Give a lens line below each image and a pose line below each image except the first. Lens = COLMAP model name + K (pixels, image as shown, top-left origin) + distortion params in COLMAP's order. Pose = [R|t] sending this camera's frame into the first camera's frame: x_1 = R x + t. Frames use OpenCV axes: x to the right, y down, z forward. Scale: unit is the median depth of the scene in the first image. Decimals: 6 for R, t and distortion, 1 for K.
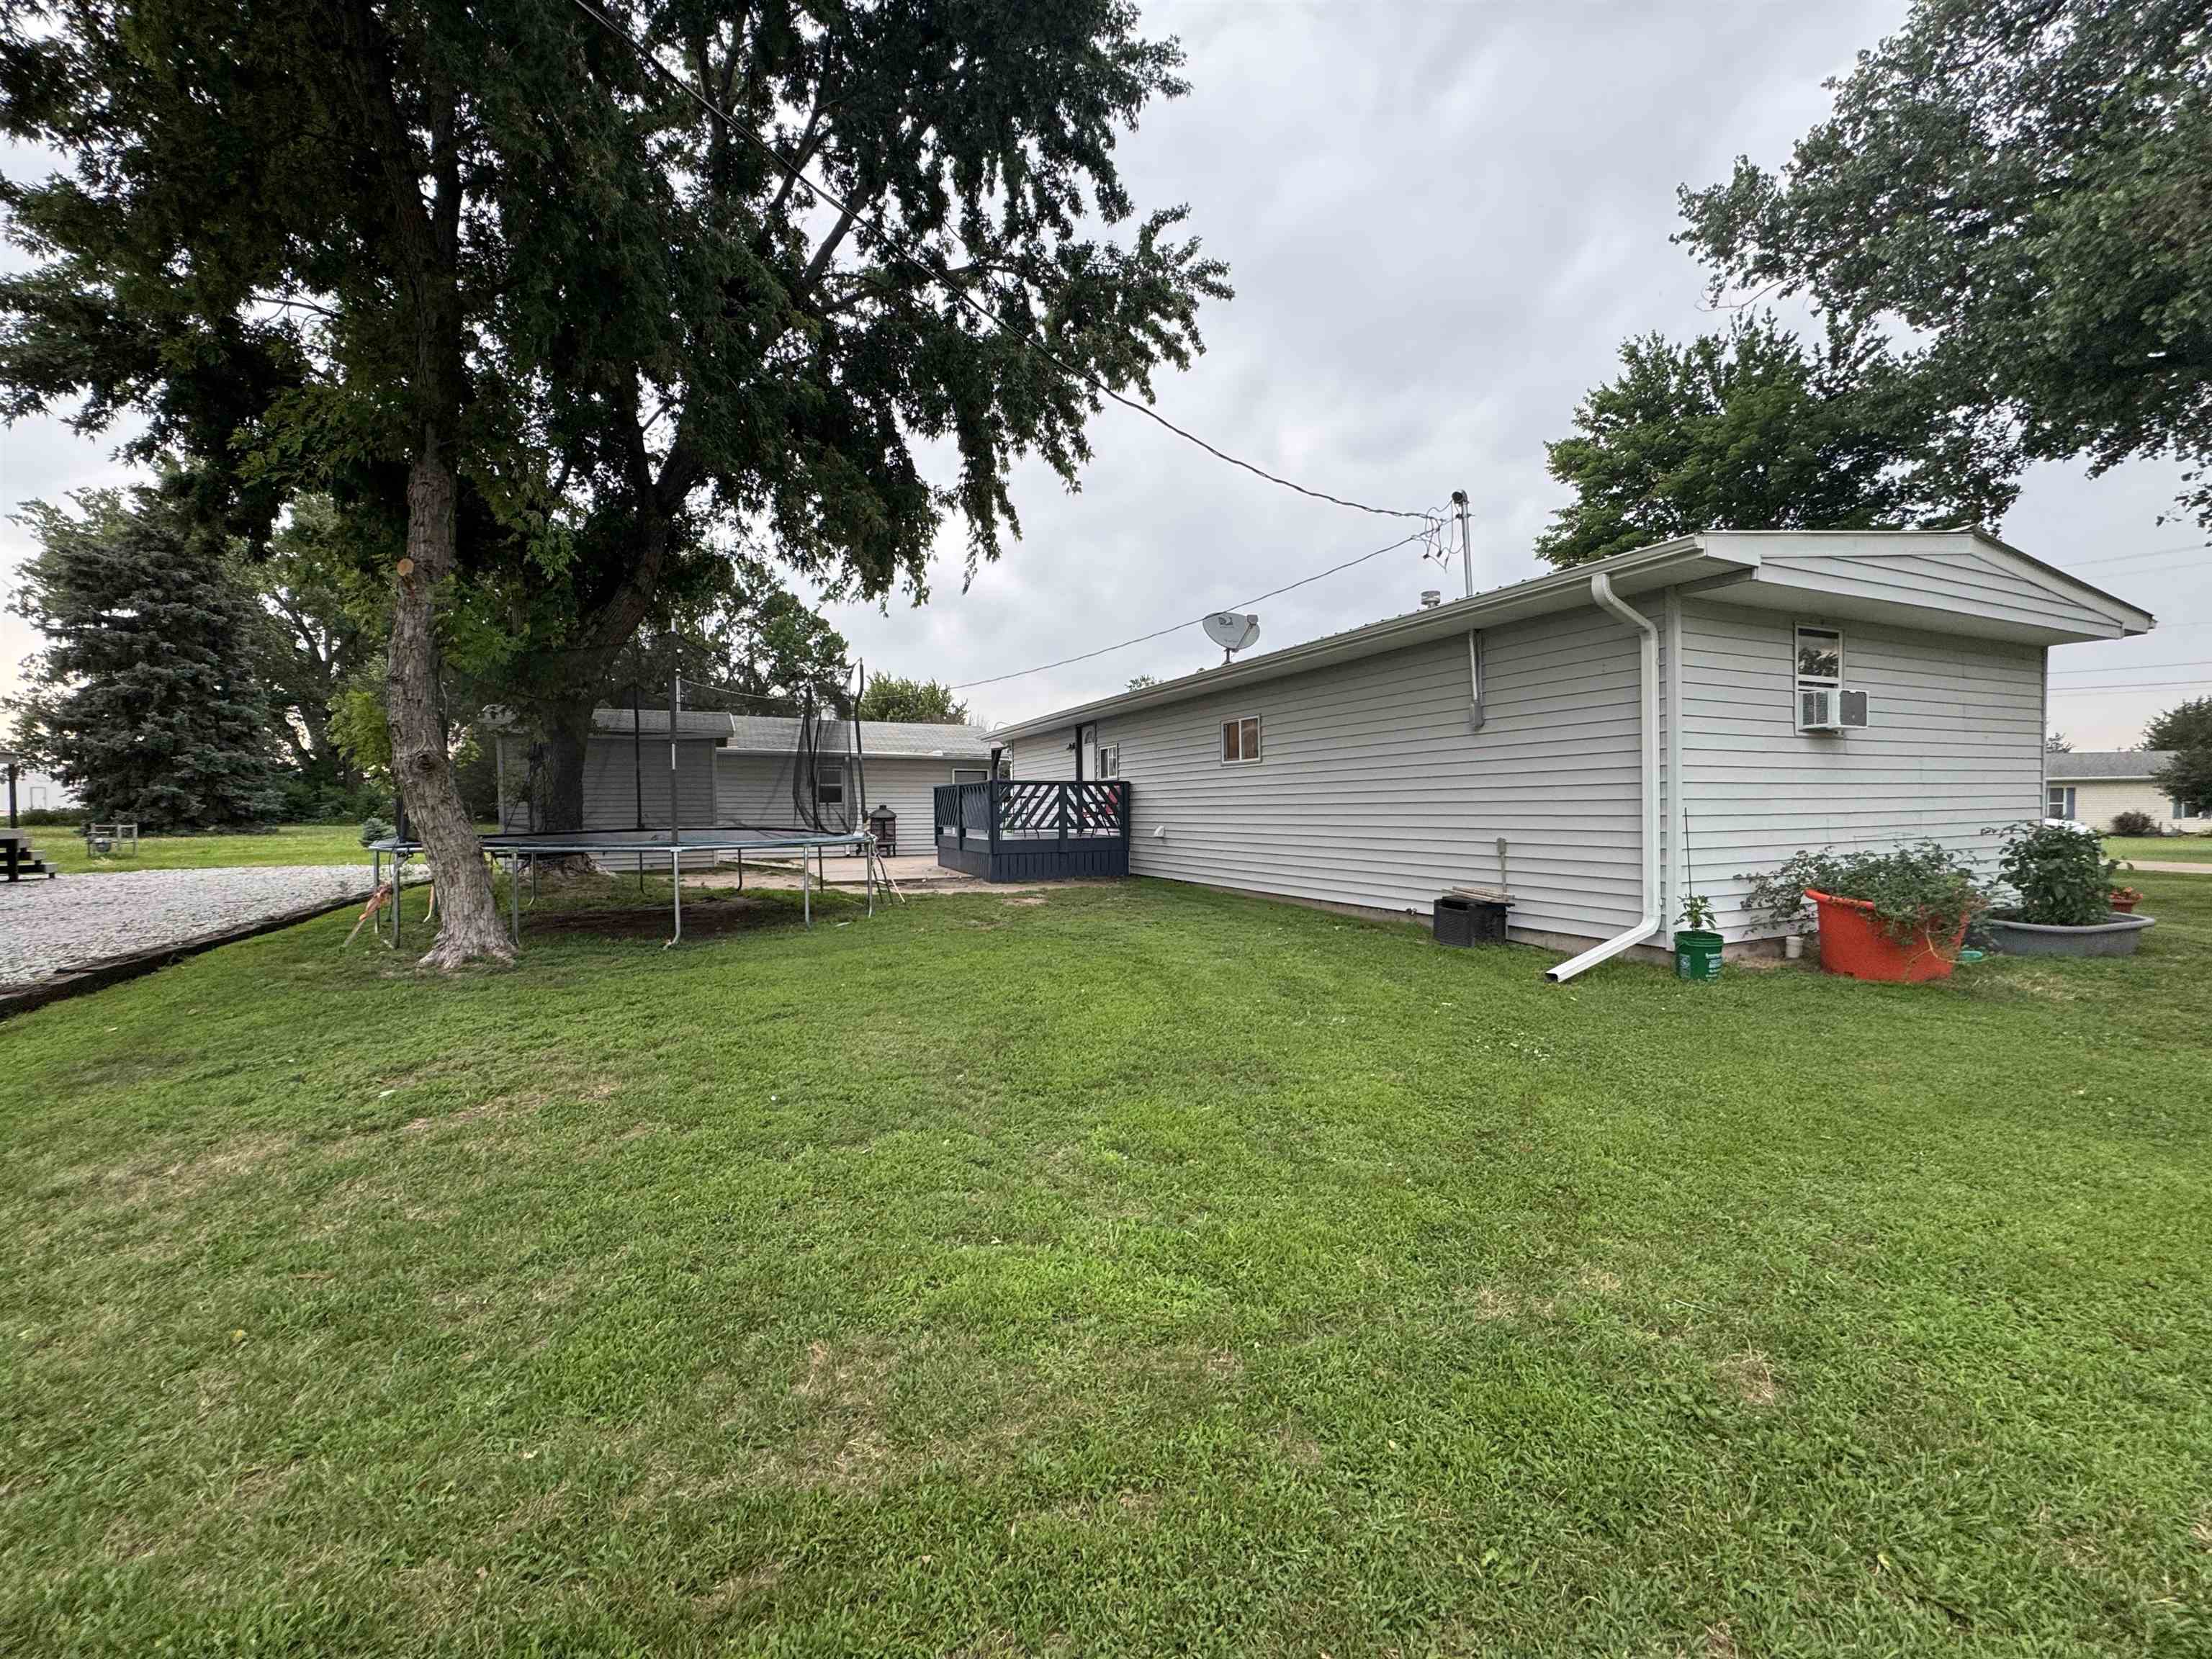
lens RADIAL K [[875.5, 0, 1107.1], [0, 875.5, 830.6], [0, 0, 1]] dist [-0.001740, 0.000532]
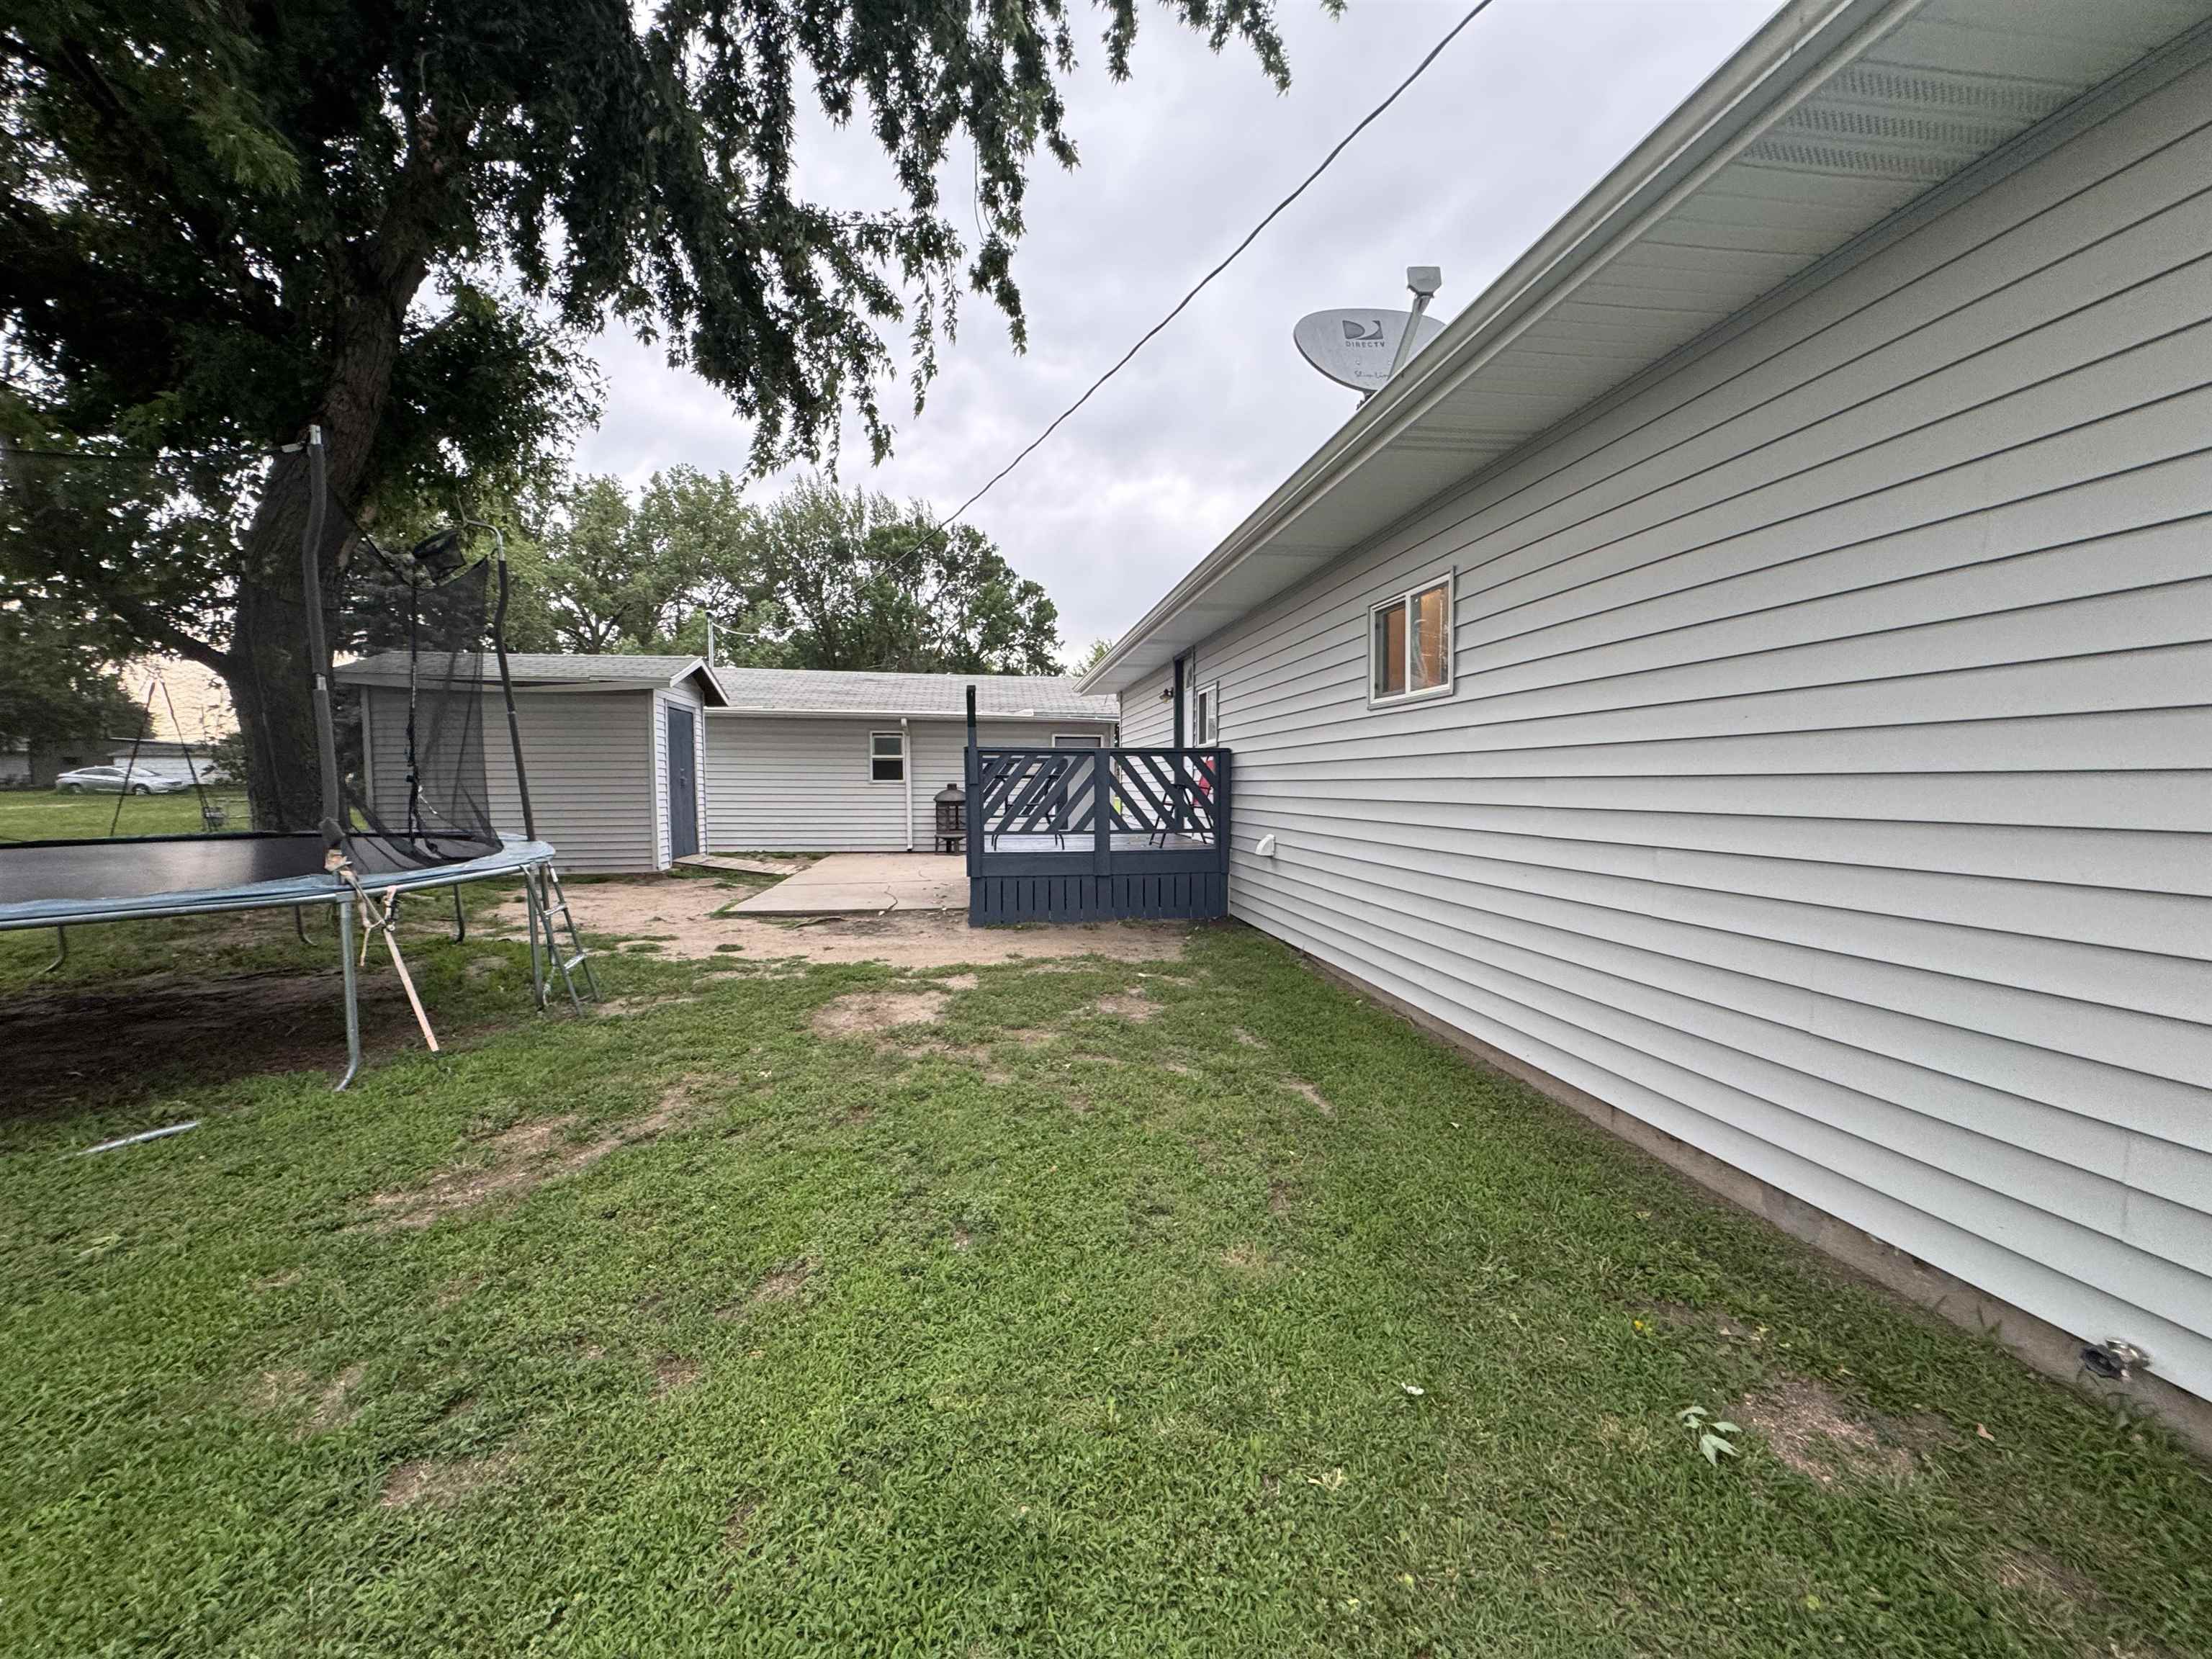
lens RADIAL K [[875.5, 0, 1111.9], [0, 875.5, 823.1], [0, 0, 1]] dist [-0.001740, 0.000532]
pose [[0.958679, 0.022992, -0.283559, 0.108847], [-0.017923, 0.999630, 0.020461, -0.019273], [0.283924, -0.014533, 0.958737, 0.446018]]
